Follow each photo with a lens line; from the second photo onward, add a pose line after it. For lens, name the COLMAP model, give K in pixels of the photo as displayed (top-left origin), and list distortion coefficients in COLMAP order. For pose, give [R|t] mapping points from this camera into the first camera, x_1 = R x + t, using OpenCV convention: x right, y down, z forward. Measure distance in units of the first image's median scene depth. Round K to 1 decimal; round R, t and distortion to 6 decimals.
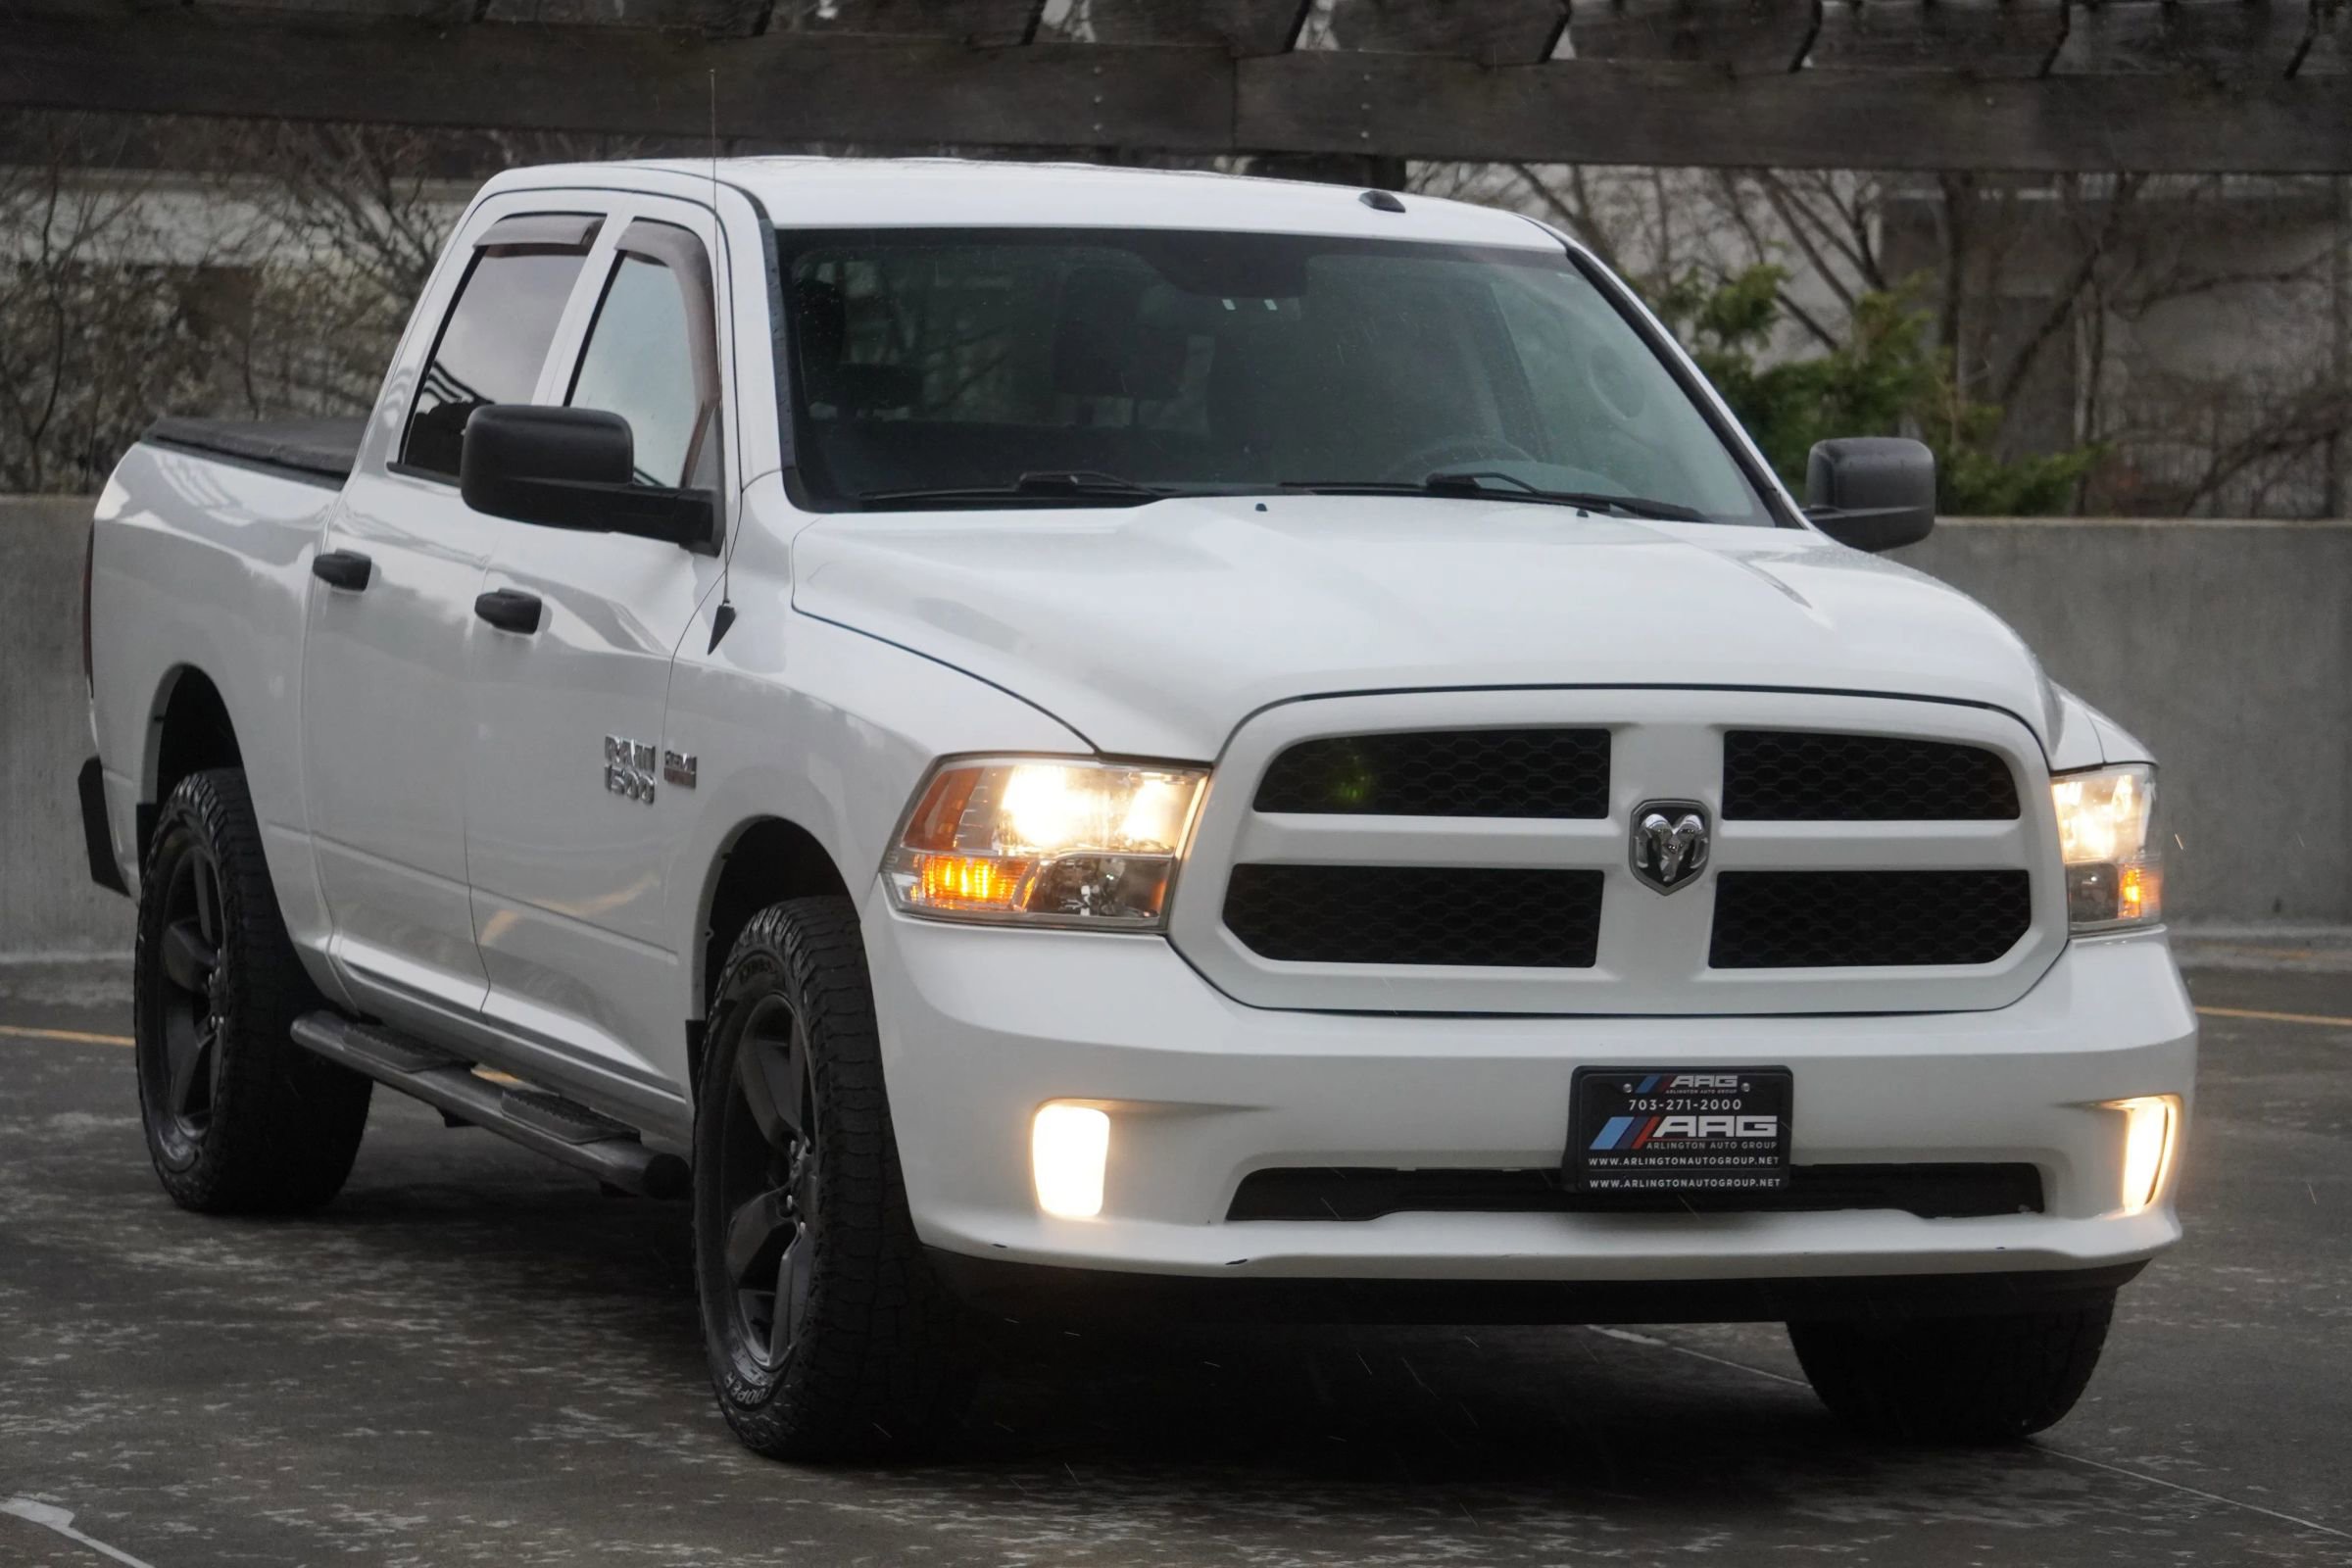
lens RADIAL K [[8531.5, 0, 1174.3], [0, 8531.5, 780.7], [0, 0, 1]] dist [0.985548, 1.636792]
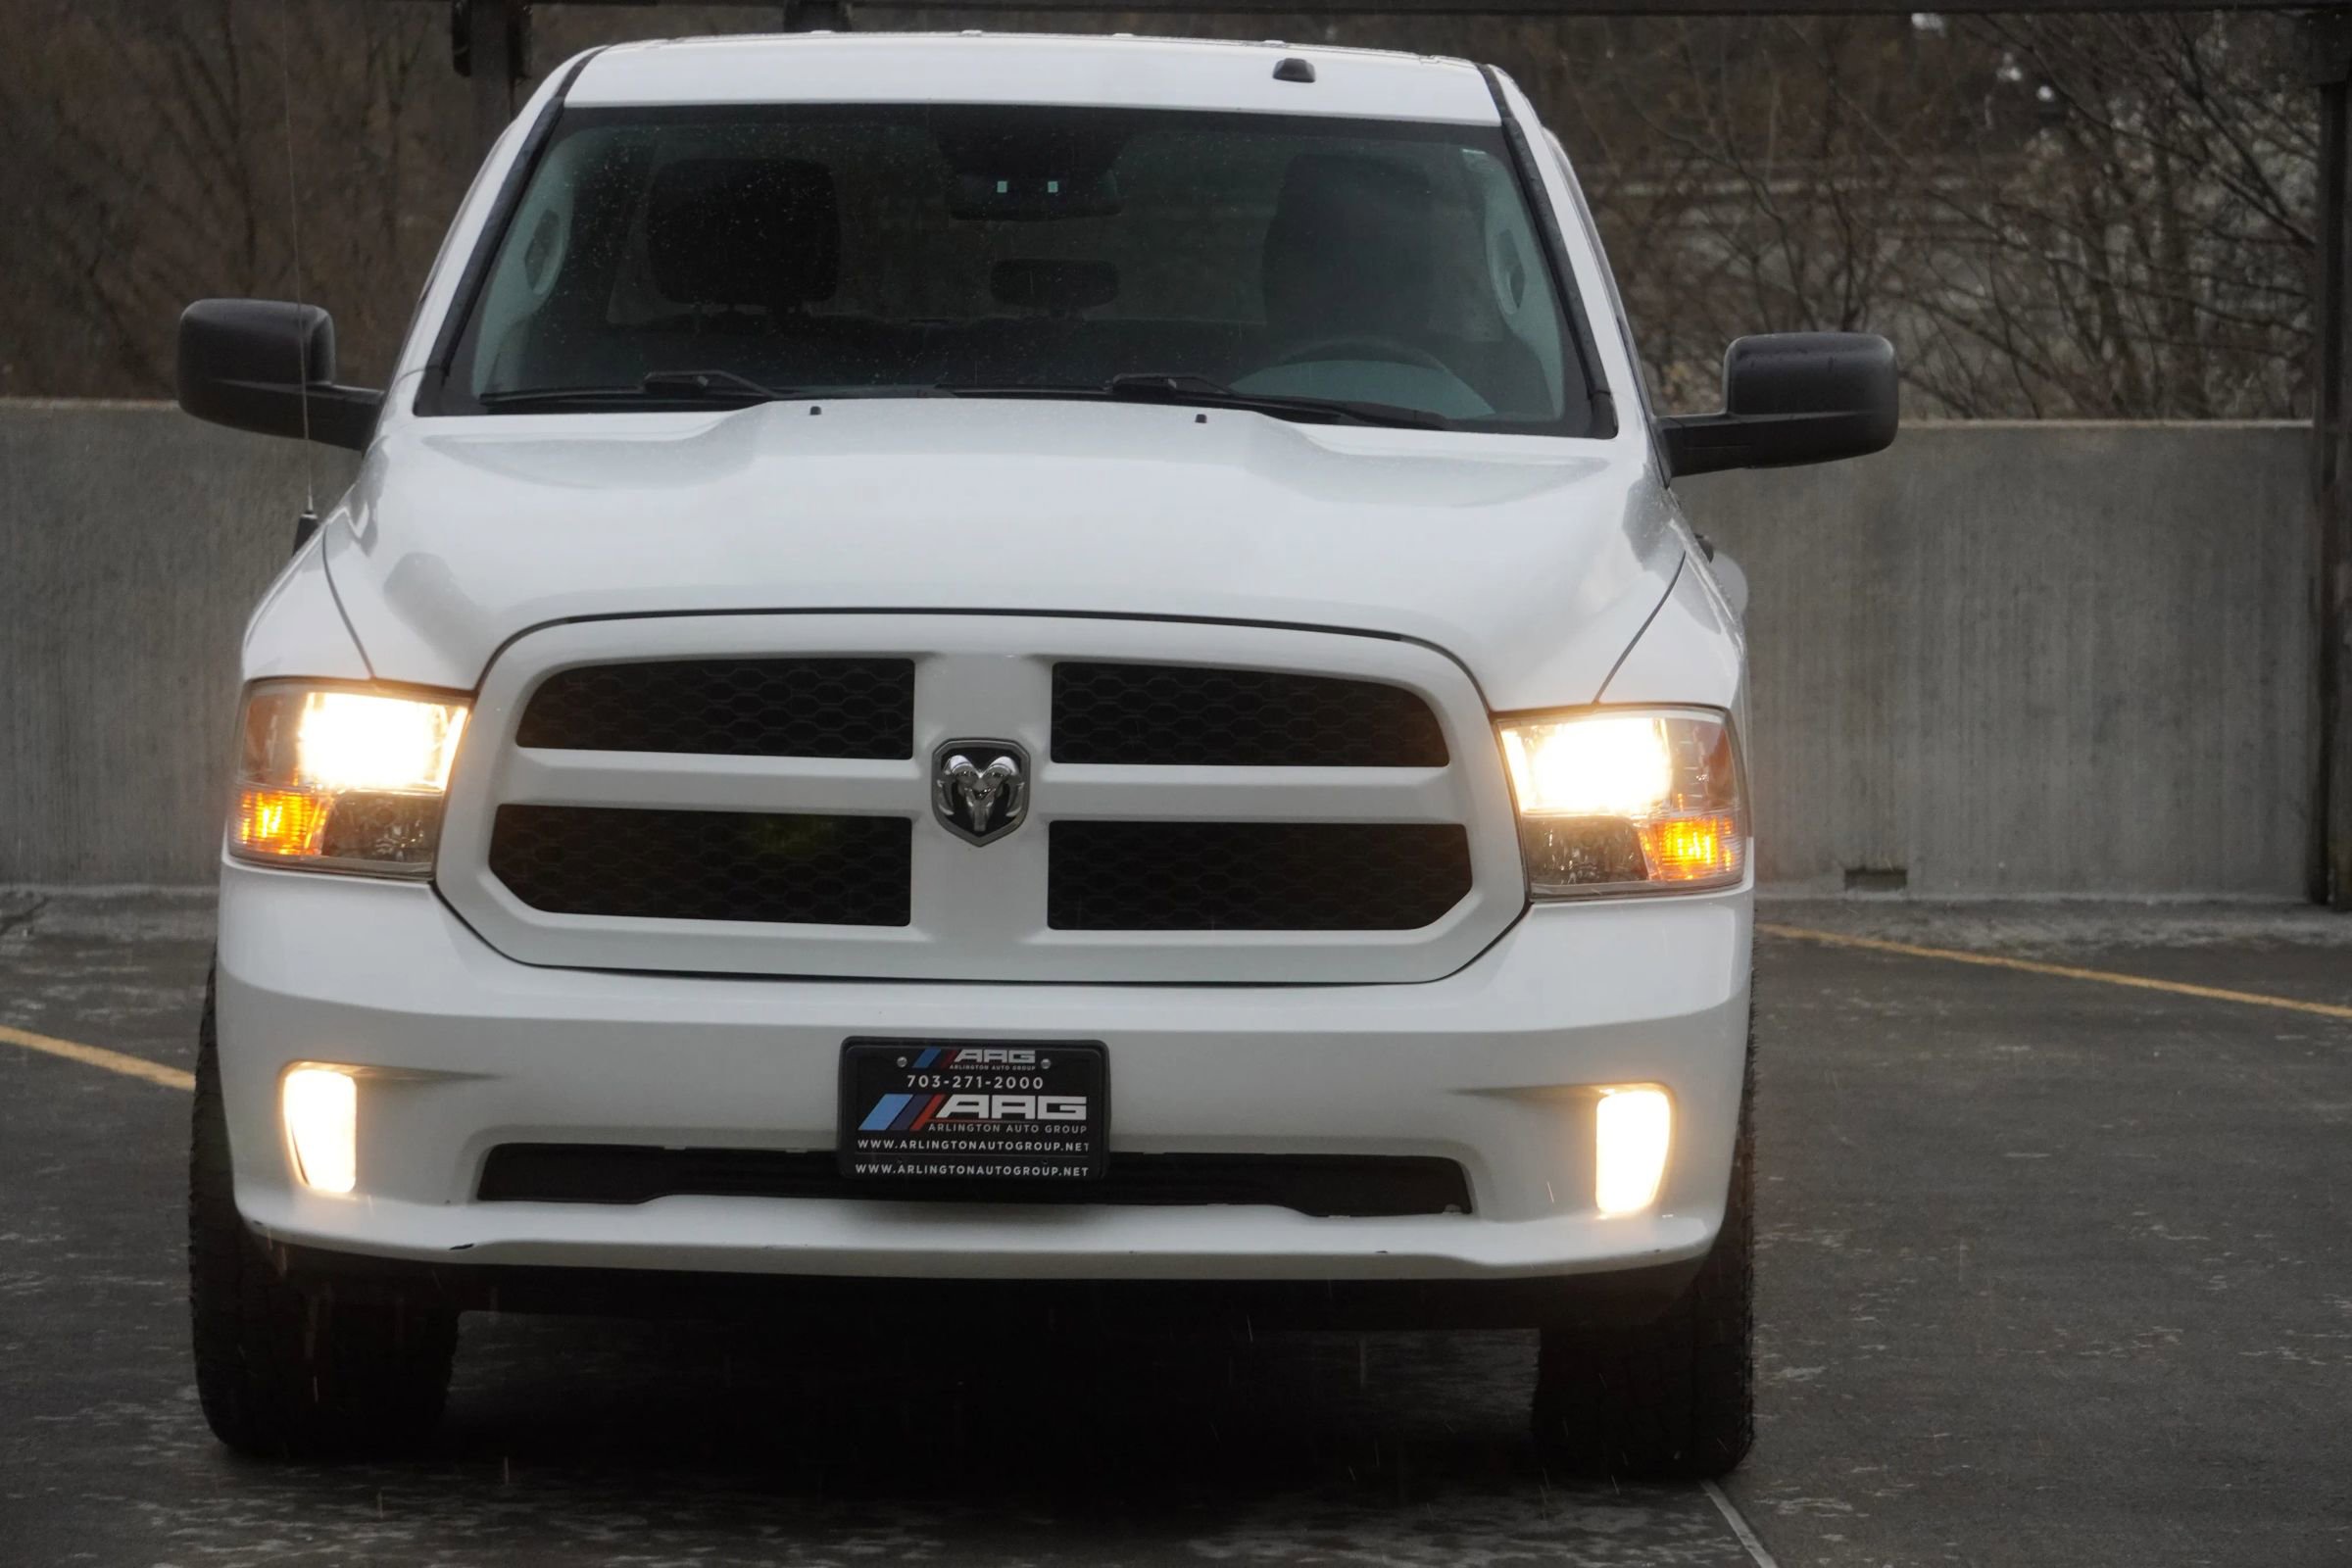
lens RADIAL K [[9439.0, 0, 1177.3], [0, 9439.0, 780.8], [0, 0, 1]] dist [0.814608, 7.533782]
pose [[0.933221, 0.012533, -0.359085, 0.429516], [-0.011005, 0.999920, 0.006300, 0.000150], [0.359135, -0.001928, 0.933284, 0.092711]]
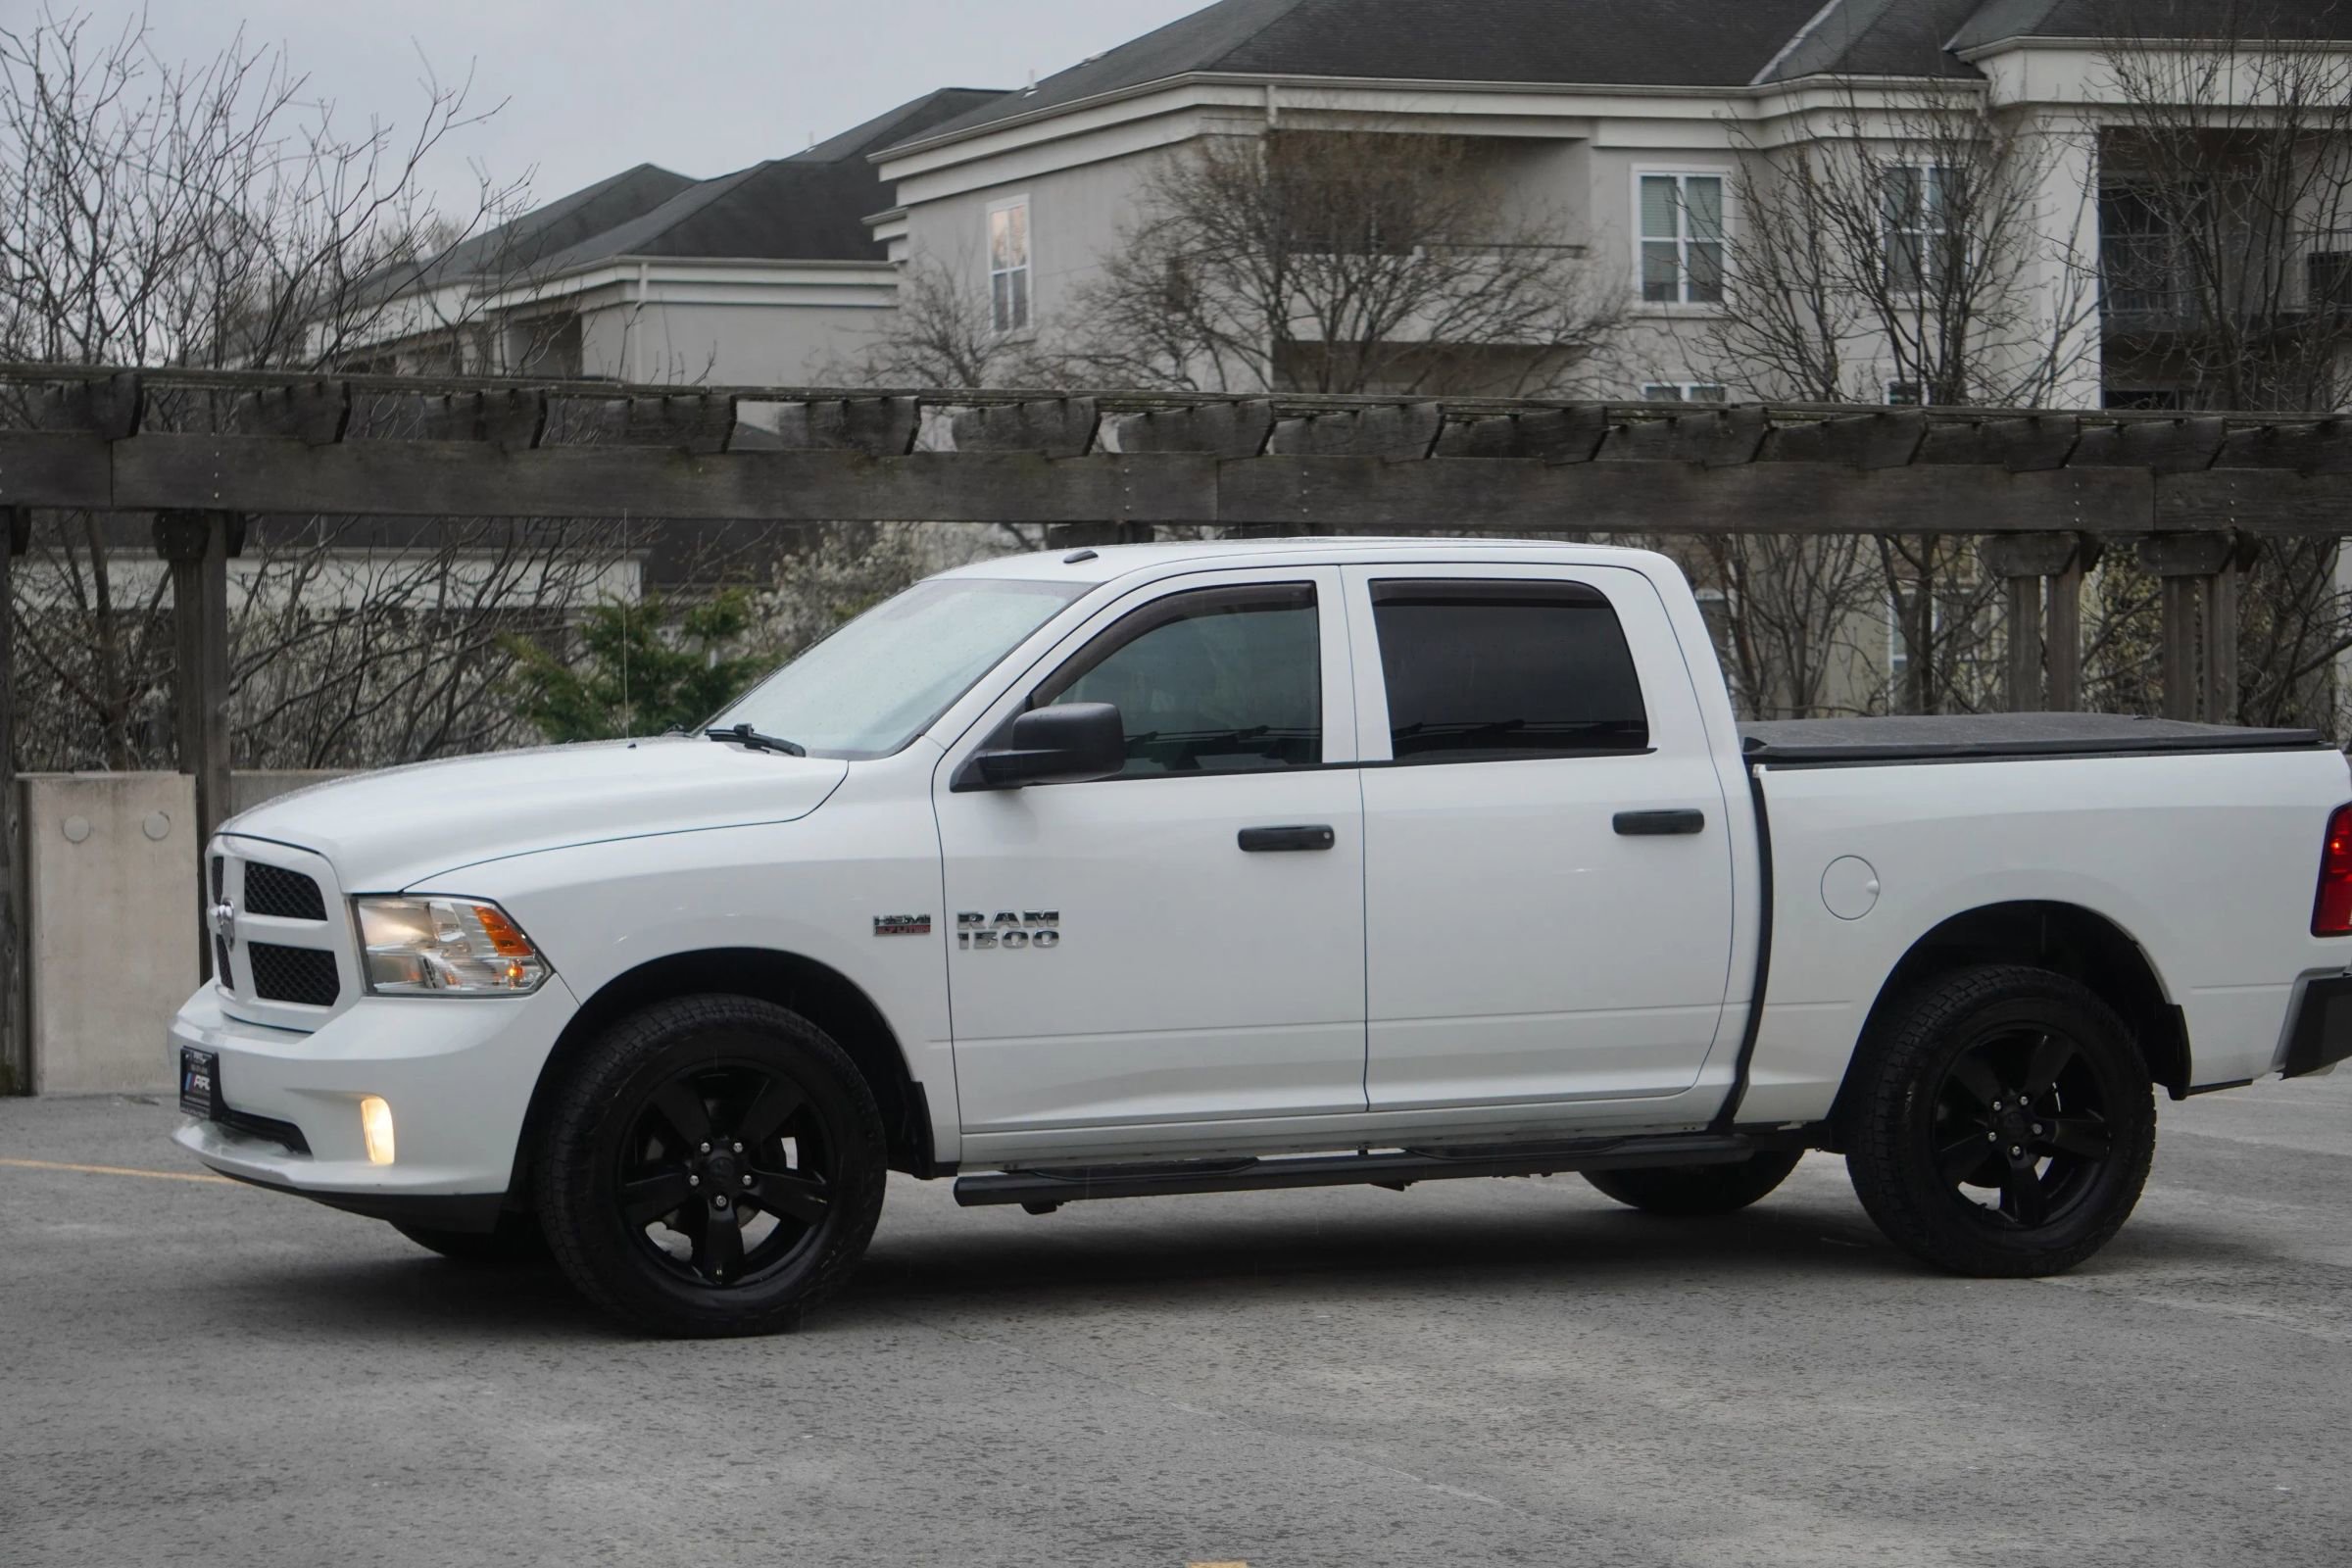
lens RADIAL K [[5726.8, 0, 1172.4], [0, 5726.8, 785.9], [0, 0, 1]] dist [0.279883, 0.332377]
pose [[0.041771, -0.000353, -0.999127, 1.257702], [-0.052008, 0.998643, -0.002527, -0.028329], [0.997773, 0.052068, 0.041696, 1.144955]]
